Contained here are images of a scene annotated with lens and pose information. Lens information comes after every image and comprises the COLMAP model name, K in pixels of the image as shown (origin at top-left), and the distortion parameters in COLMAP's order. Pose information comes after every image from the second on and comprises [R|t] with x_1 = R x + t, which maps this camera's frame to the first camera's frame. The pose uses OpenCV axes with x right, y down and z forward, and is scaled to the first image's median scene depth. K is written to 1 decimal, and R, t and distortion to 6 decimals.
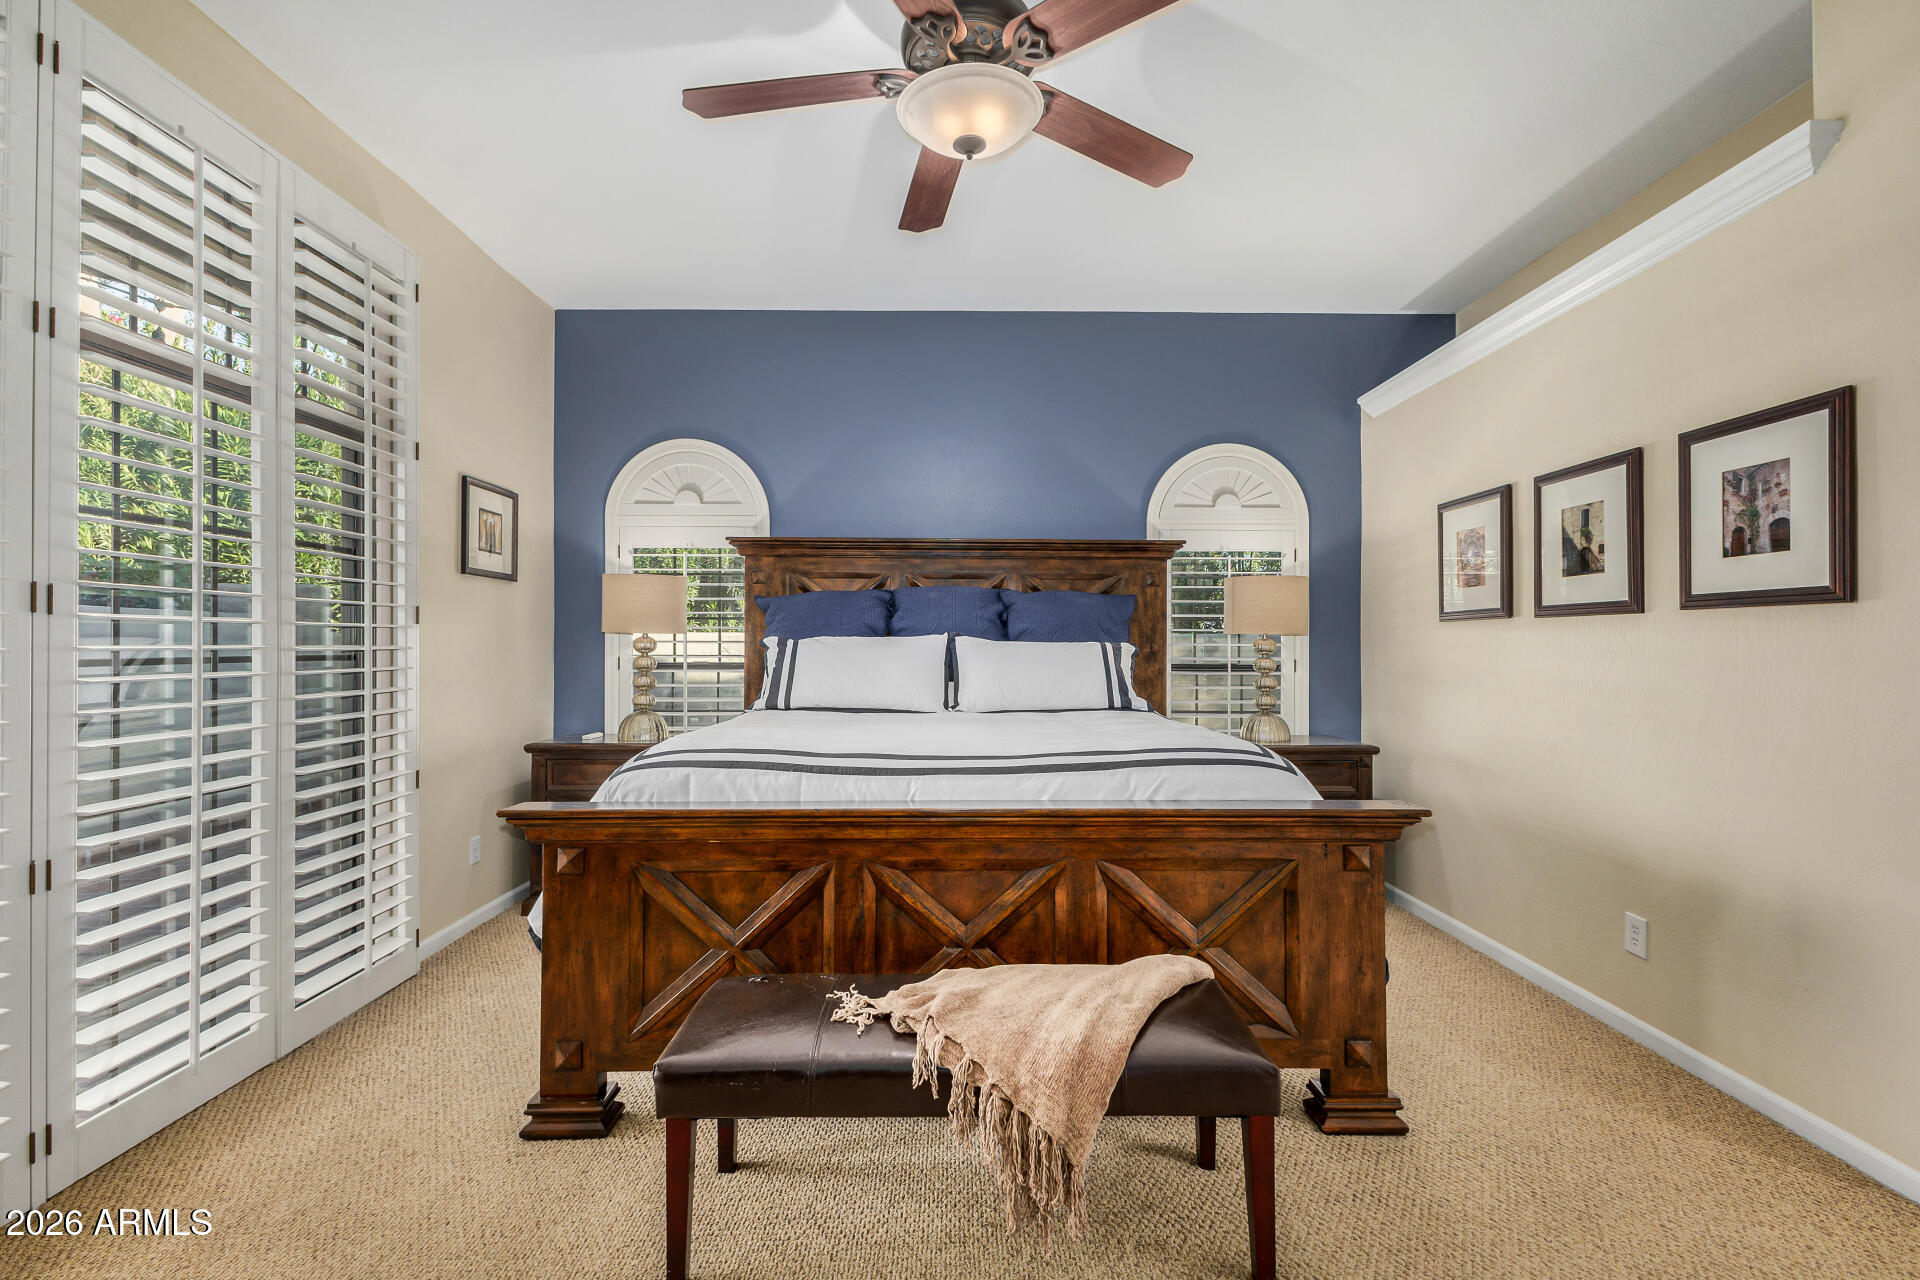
lens RADIAL K [[831.8, 0, 953.9], [0, 831.8, 641.0], [0, 0, 1]] dist [0.012734, -0.003454]
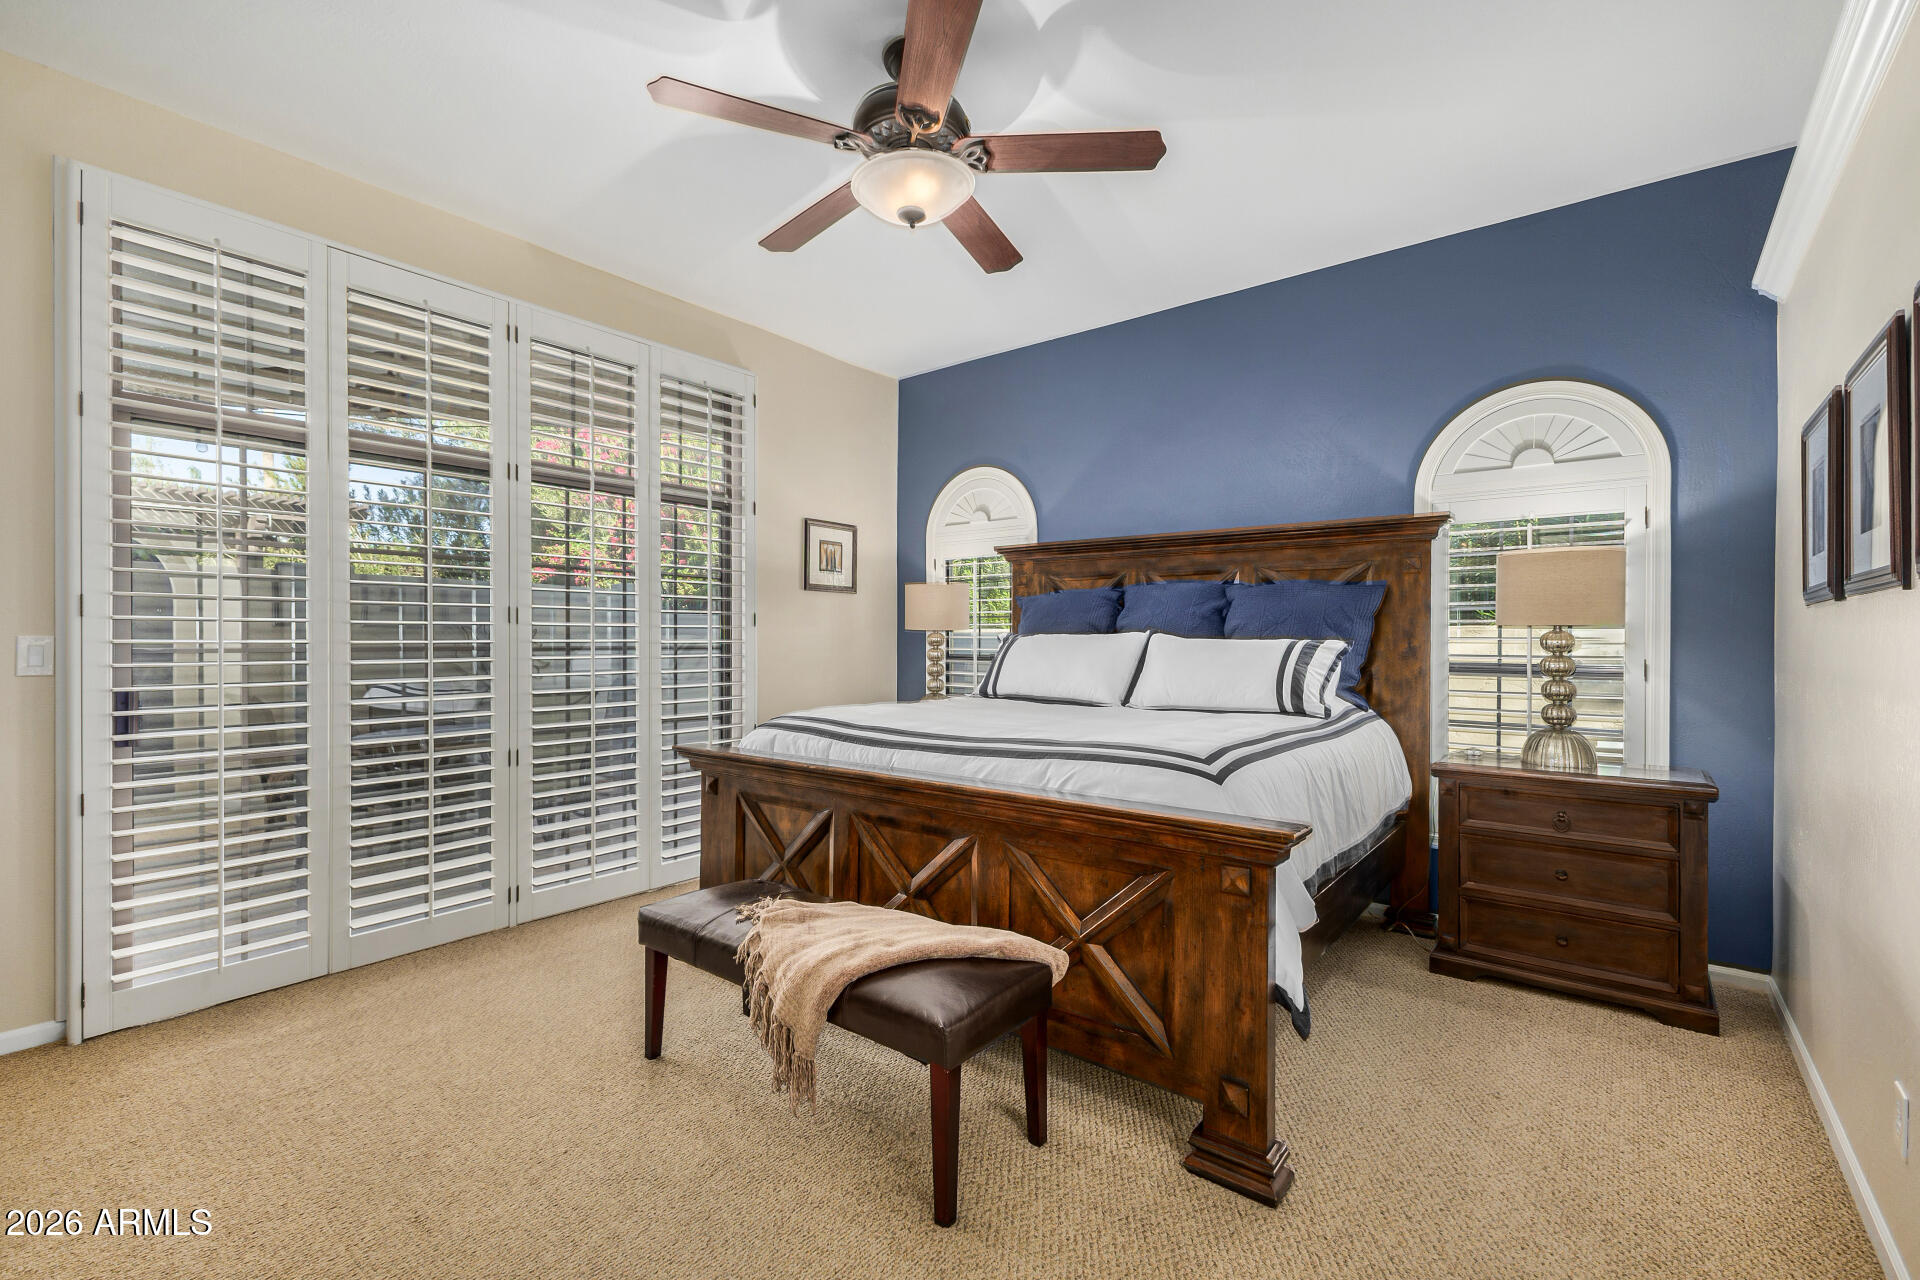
lens RADIAL K [[831.8, 0, 954.5], [0, 831.8, 638.4], [0, 0, 1]] dist [0.012734, -0.003454]
pose [[0.780621, 0.002370, -0.625001, 0.449369], [-0.002210, 0.999997, 0.001031, 0.000570], [0.625001, 0.000576, 0.780624, 0.064746]]
